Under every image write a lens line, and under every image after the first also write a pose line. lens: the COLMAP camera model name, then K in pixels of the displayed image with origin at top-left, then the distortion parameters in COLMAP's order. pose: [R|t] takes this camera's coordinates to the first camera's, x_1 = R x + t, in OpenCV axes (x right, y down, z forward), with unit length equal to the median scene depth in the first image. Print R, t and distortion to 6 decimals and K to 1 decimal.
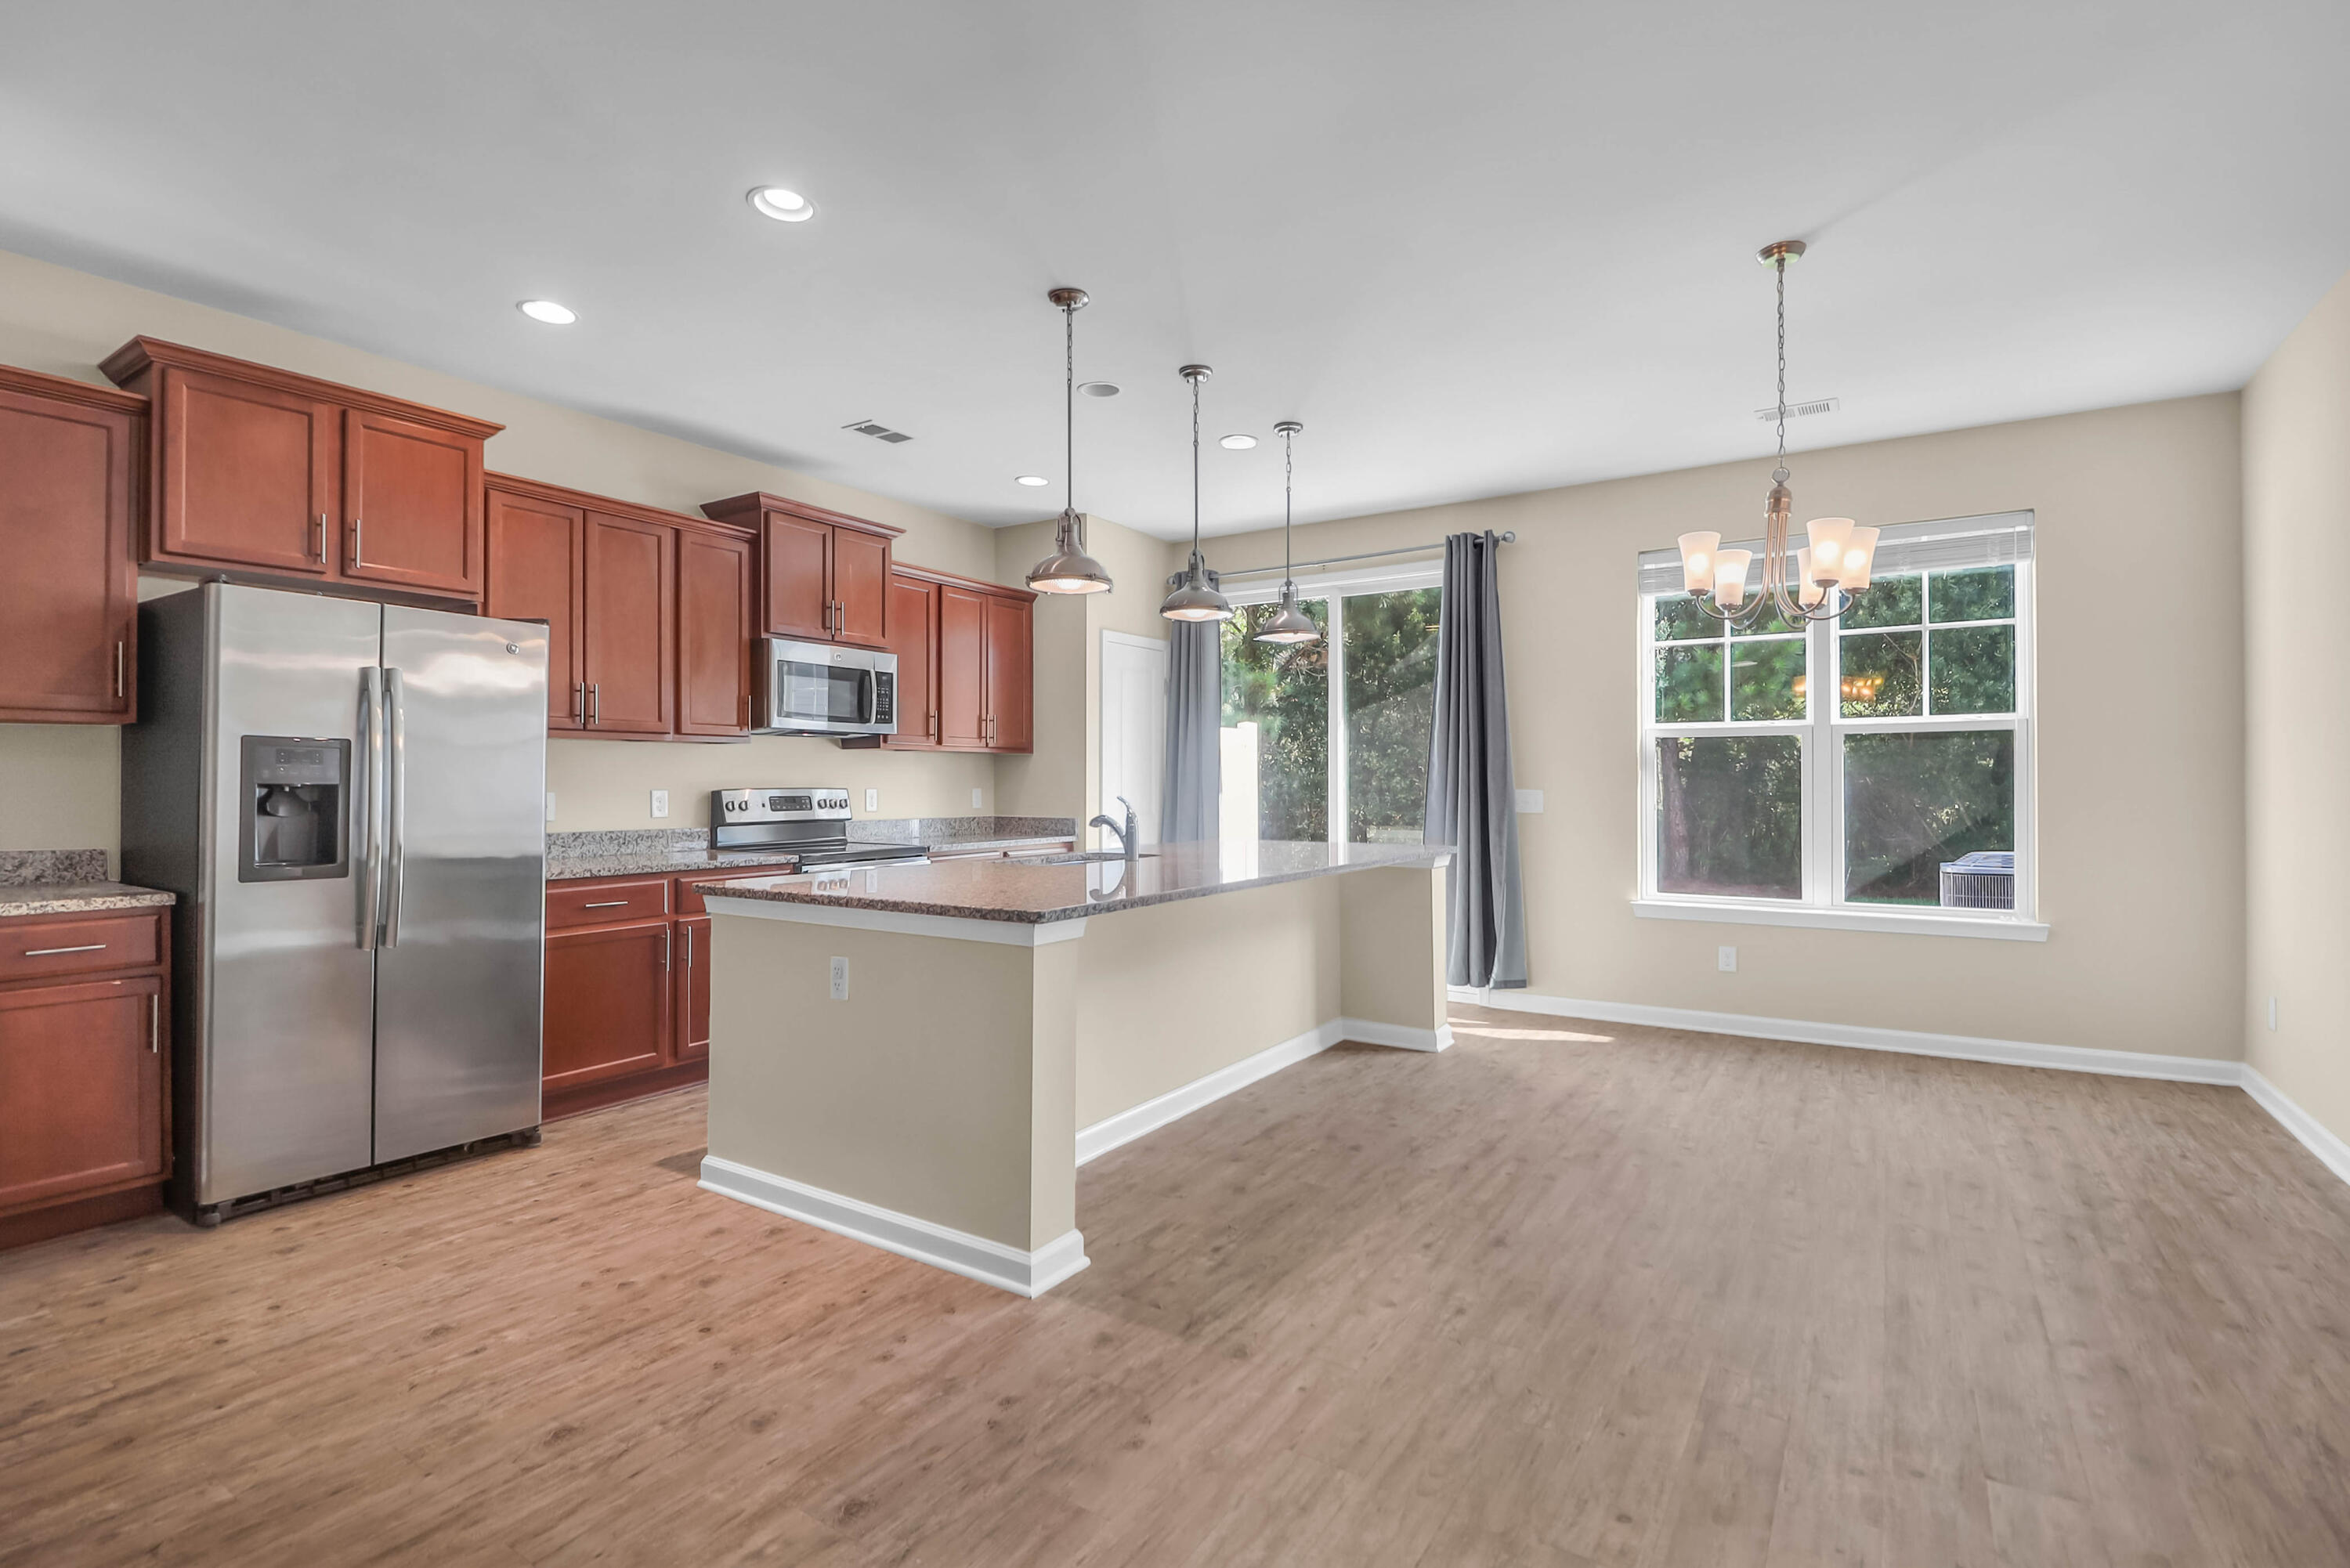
lens RADIAL K [[1087.6, 0, 1160.9], [0, 1087.6, 780.6], [0, 0, 1]] dist [-0.004898, -0.009963]
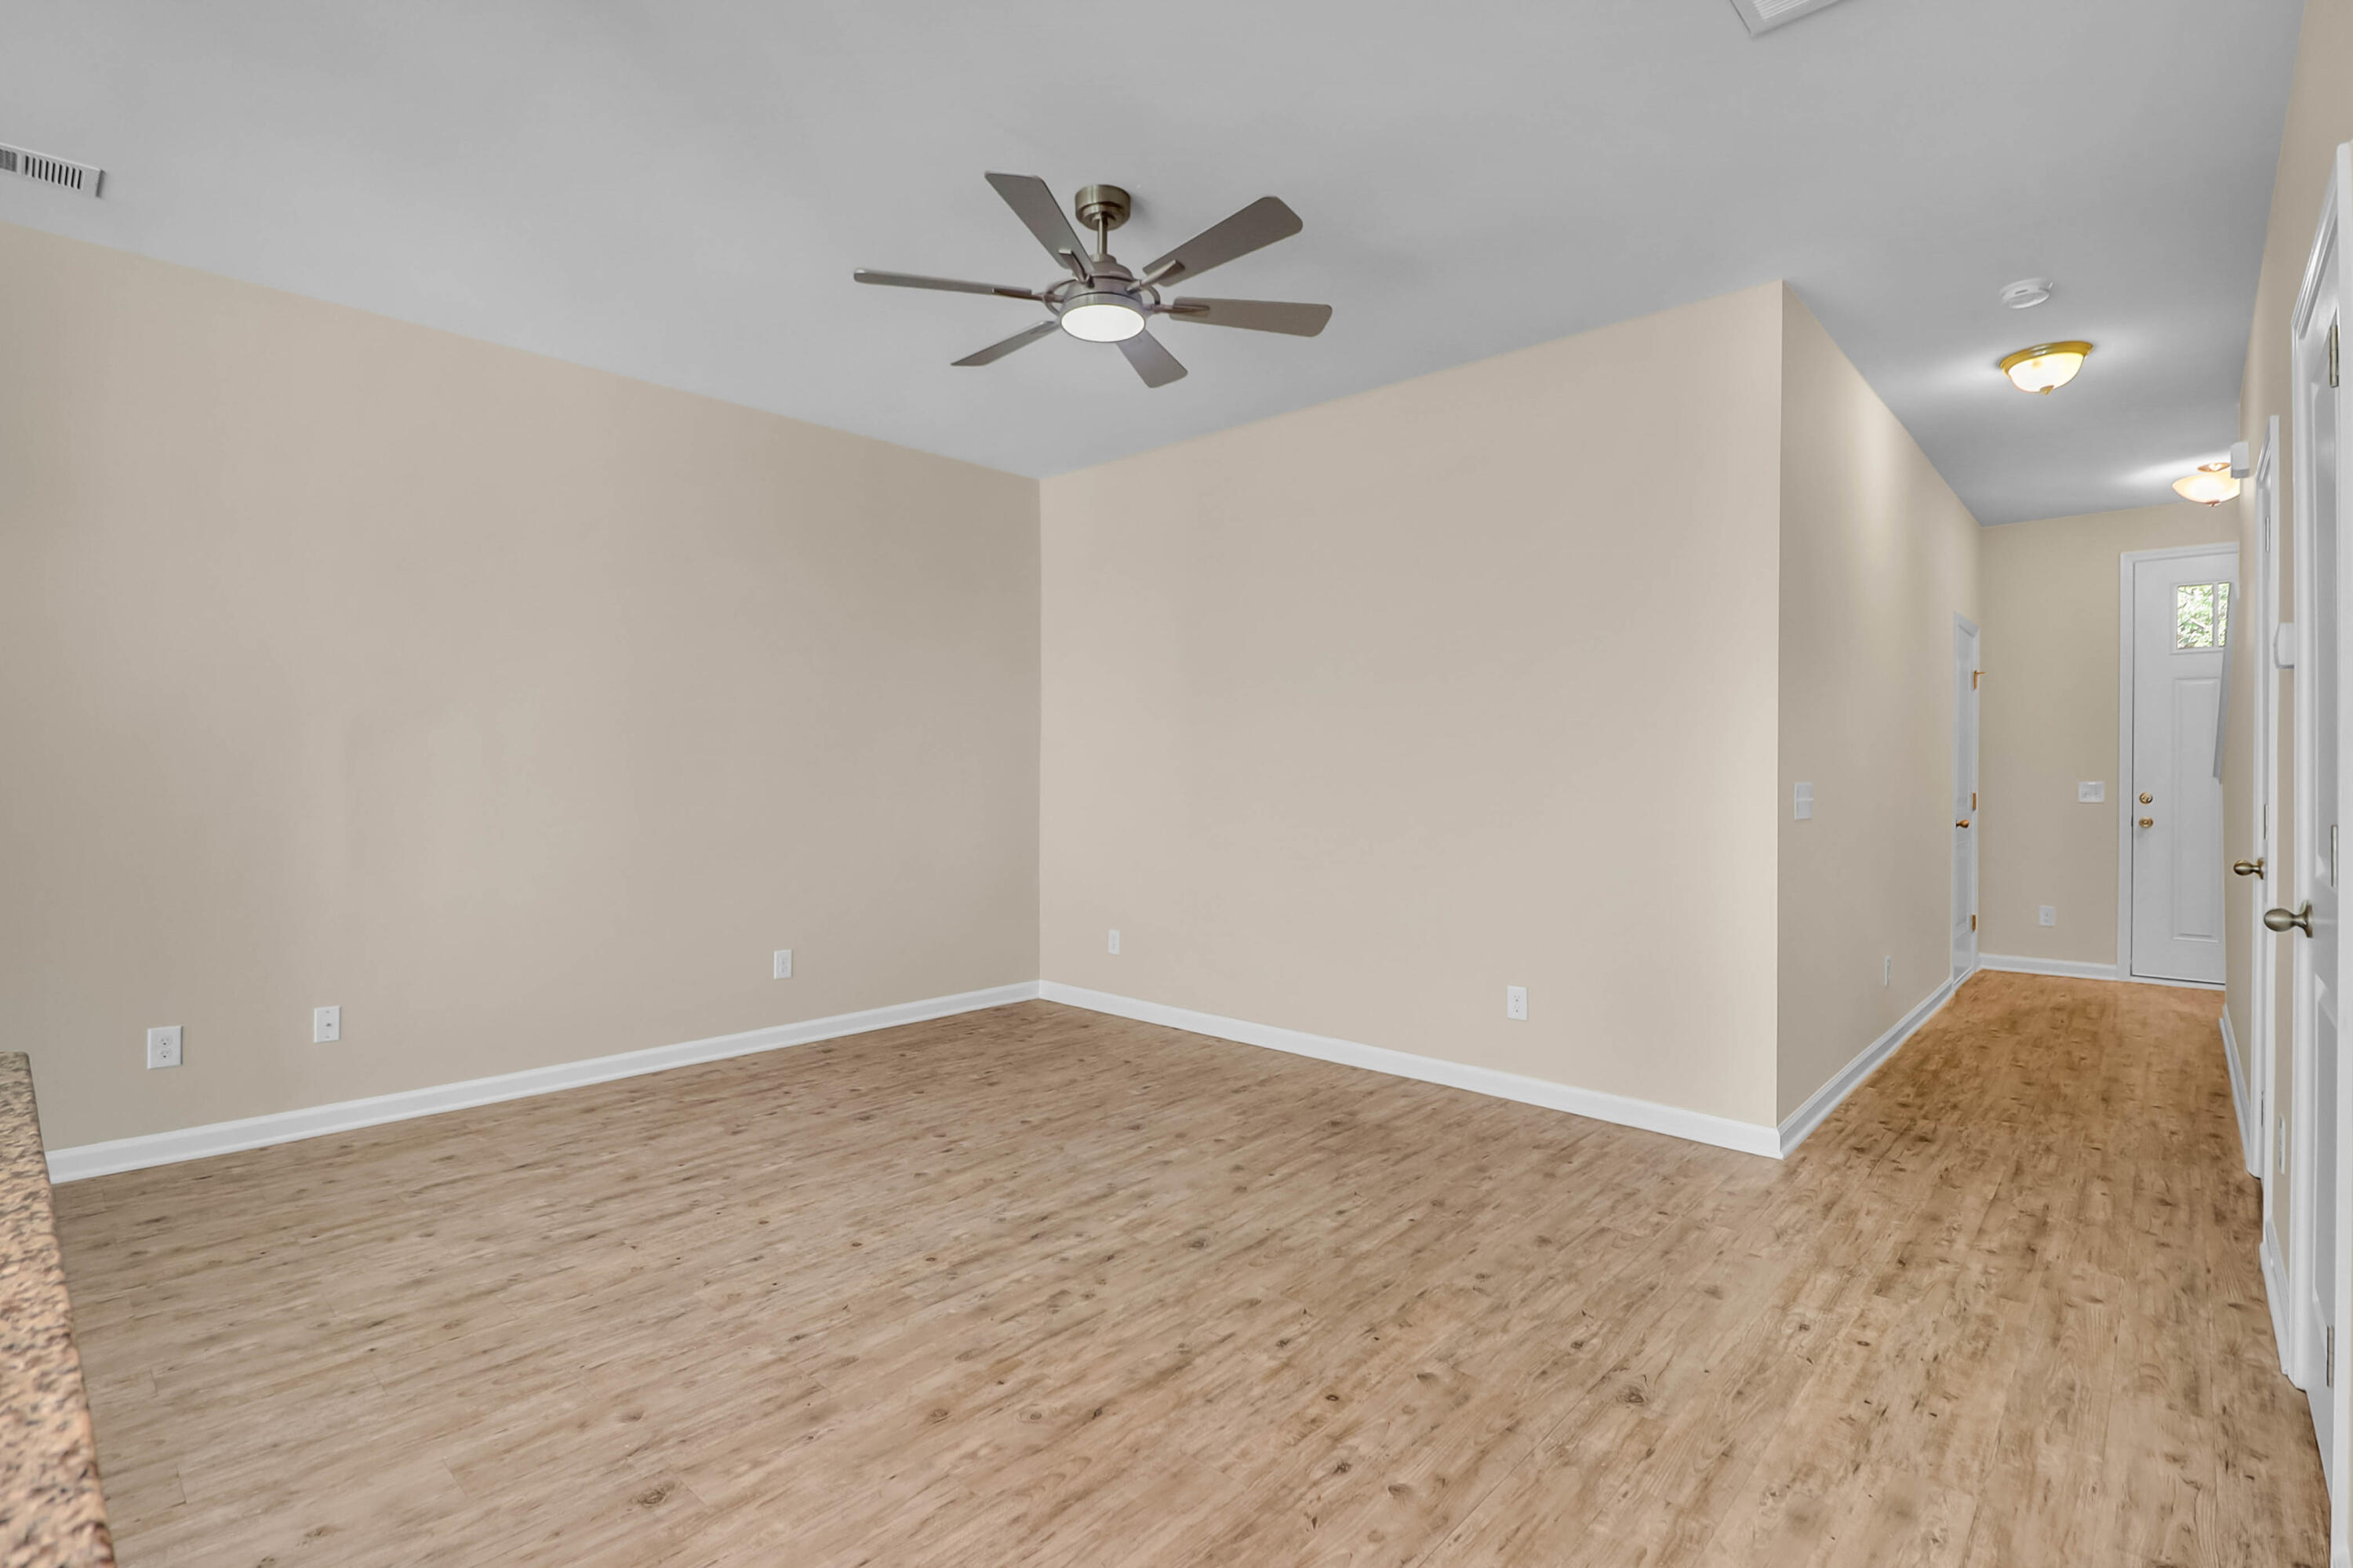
lens RADIAL K [[1108.7, 0, 1165.4], [0, 1108.7, 778.6], [0, 0, 1]] dist [0.001659, -0.011324]
pose [[-0.986502, -0.003941, 0.163699, -0.427417], [-0.003521, 0.999990, 0.002856, 0.003112], [-0.163709, 0.002241, -0.986506, 0.901926]]
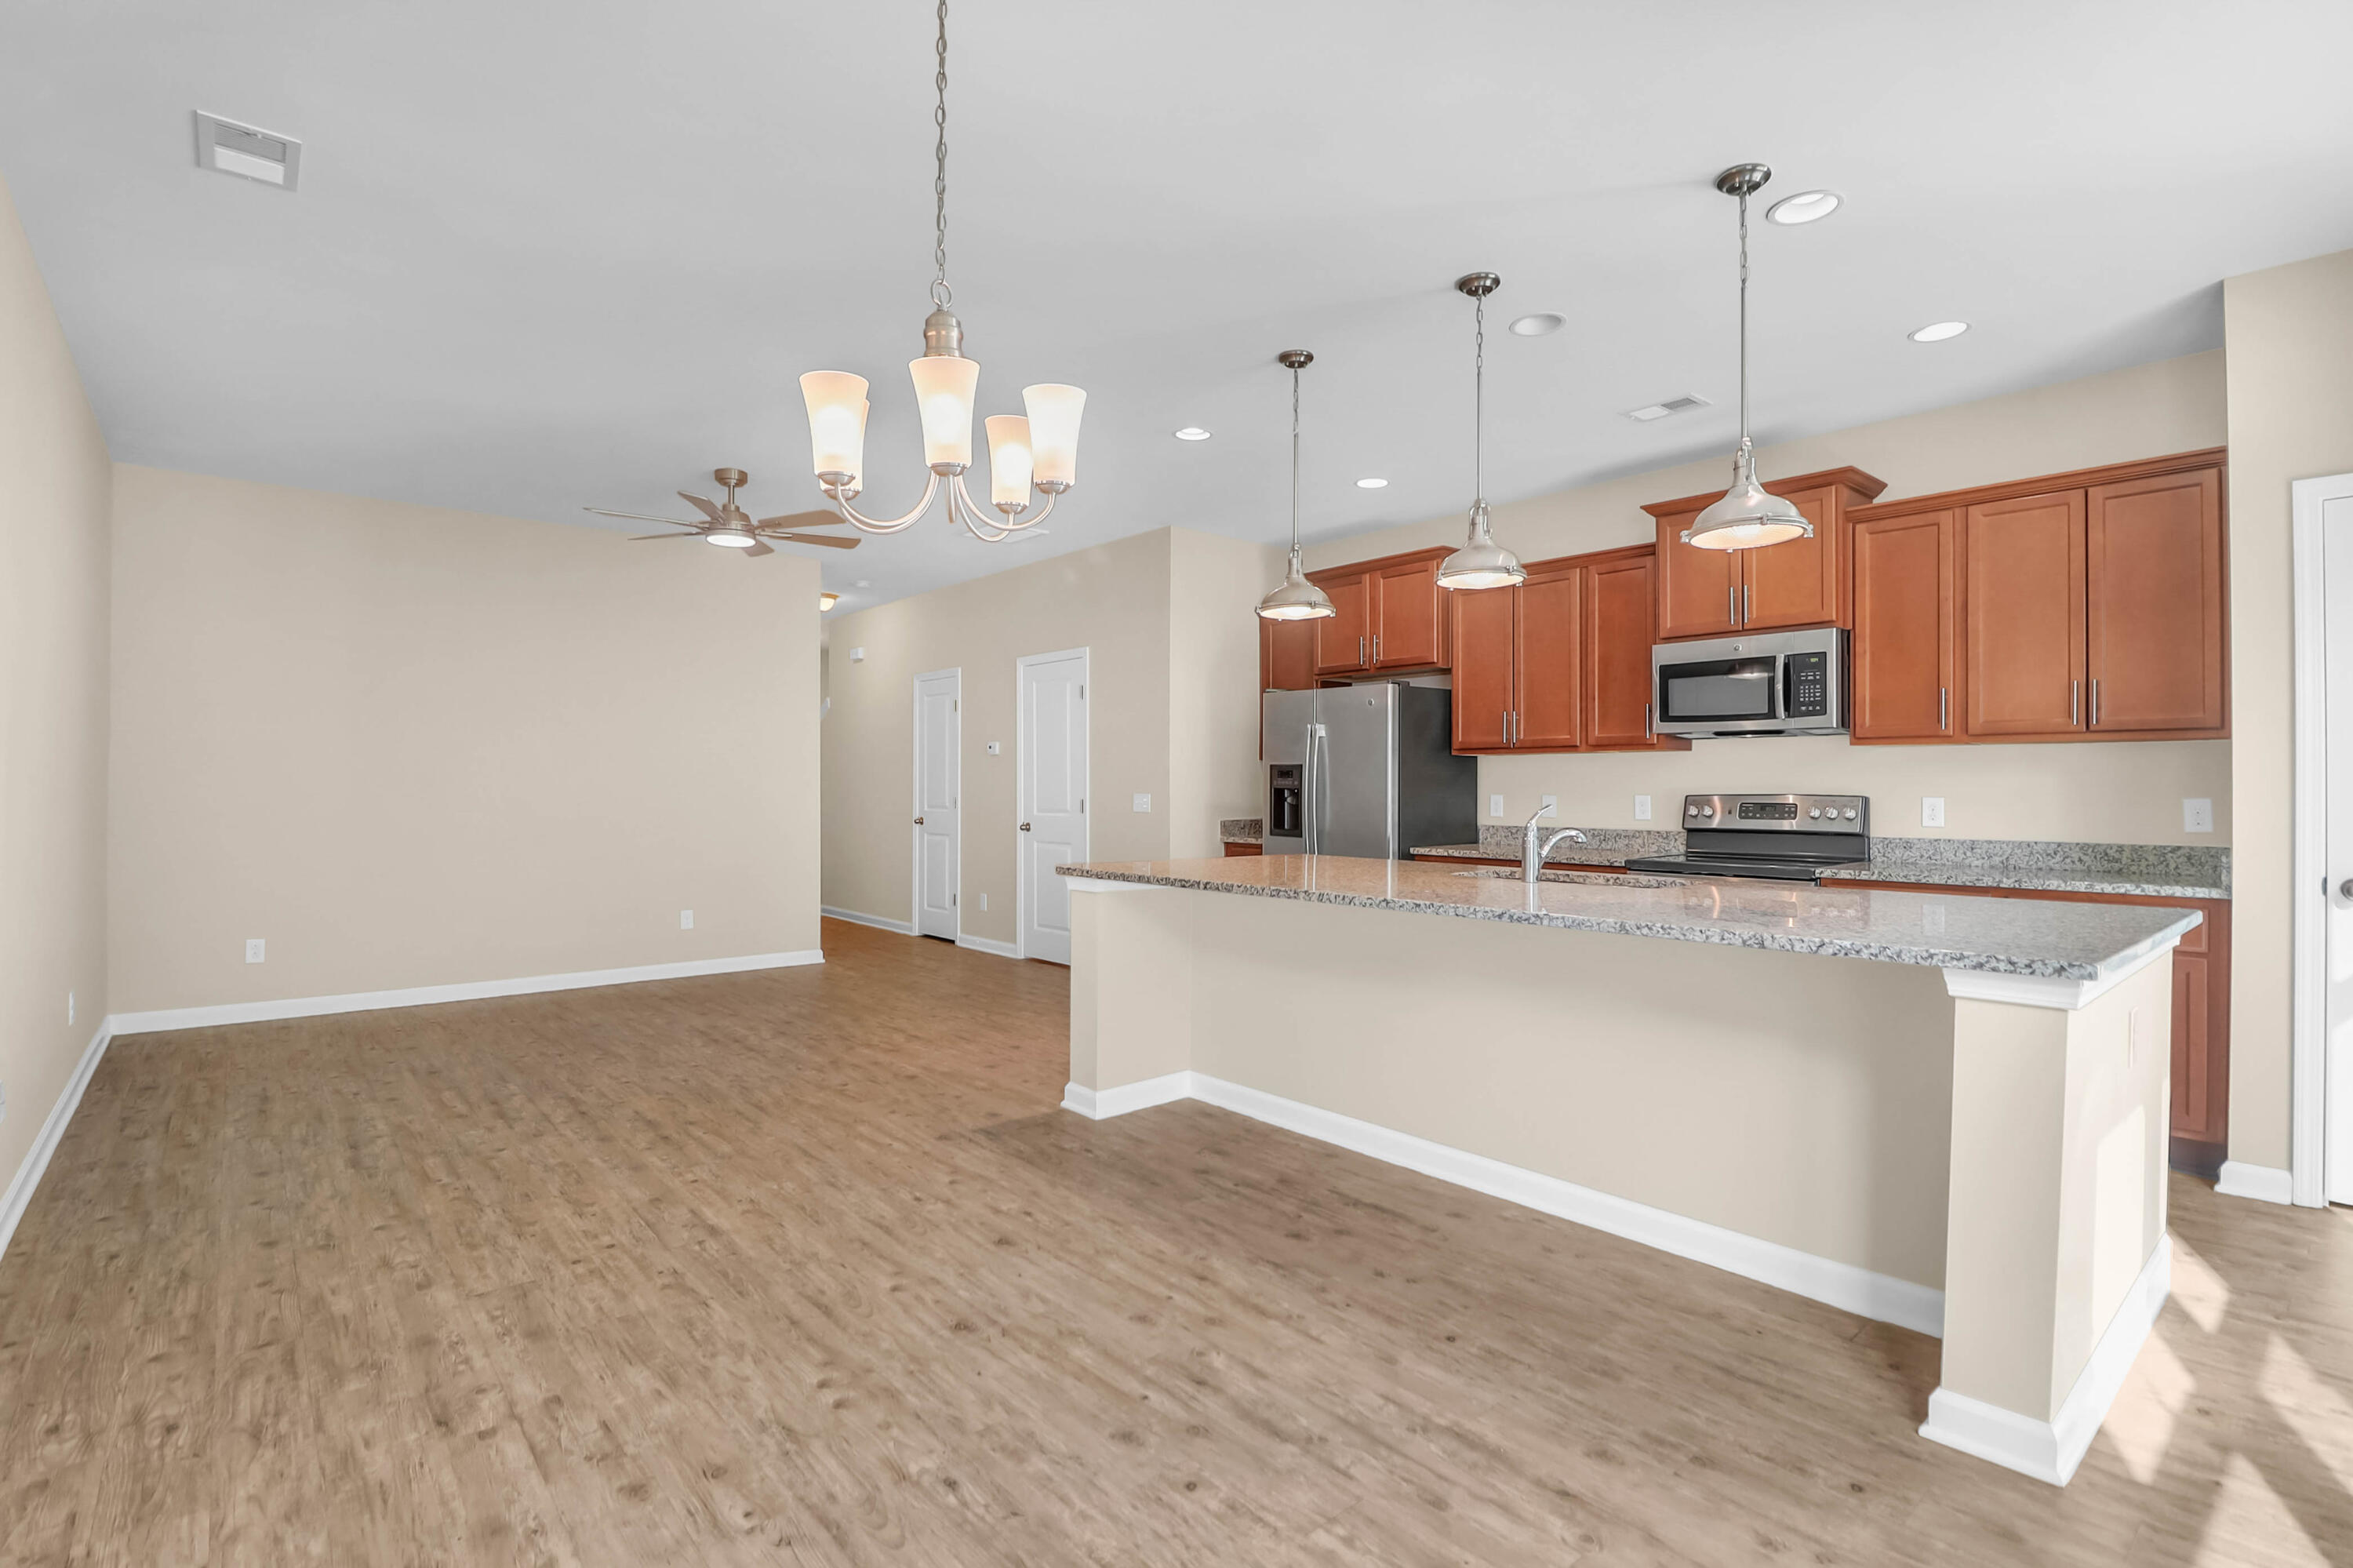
lens RADIAL K [[1097.5, 0, 1176.5], [0, 1097.5, 784.0], [0, 0, 1]] dist [0.000356, -0.013956]
pose [[-0.269918, -0.003625, -0.962877, 0.933848], [-0.000151, 0.999993, -0.003723, 0.002594], [0.962883, -0.000859, -0.269916, 1.064910]]
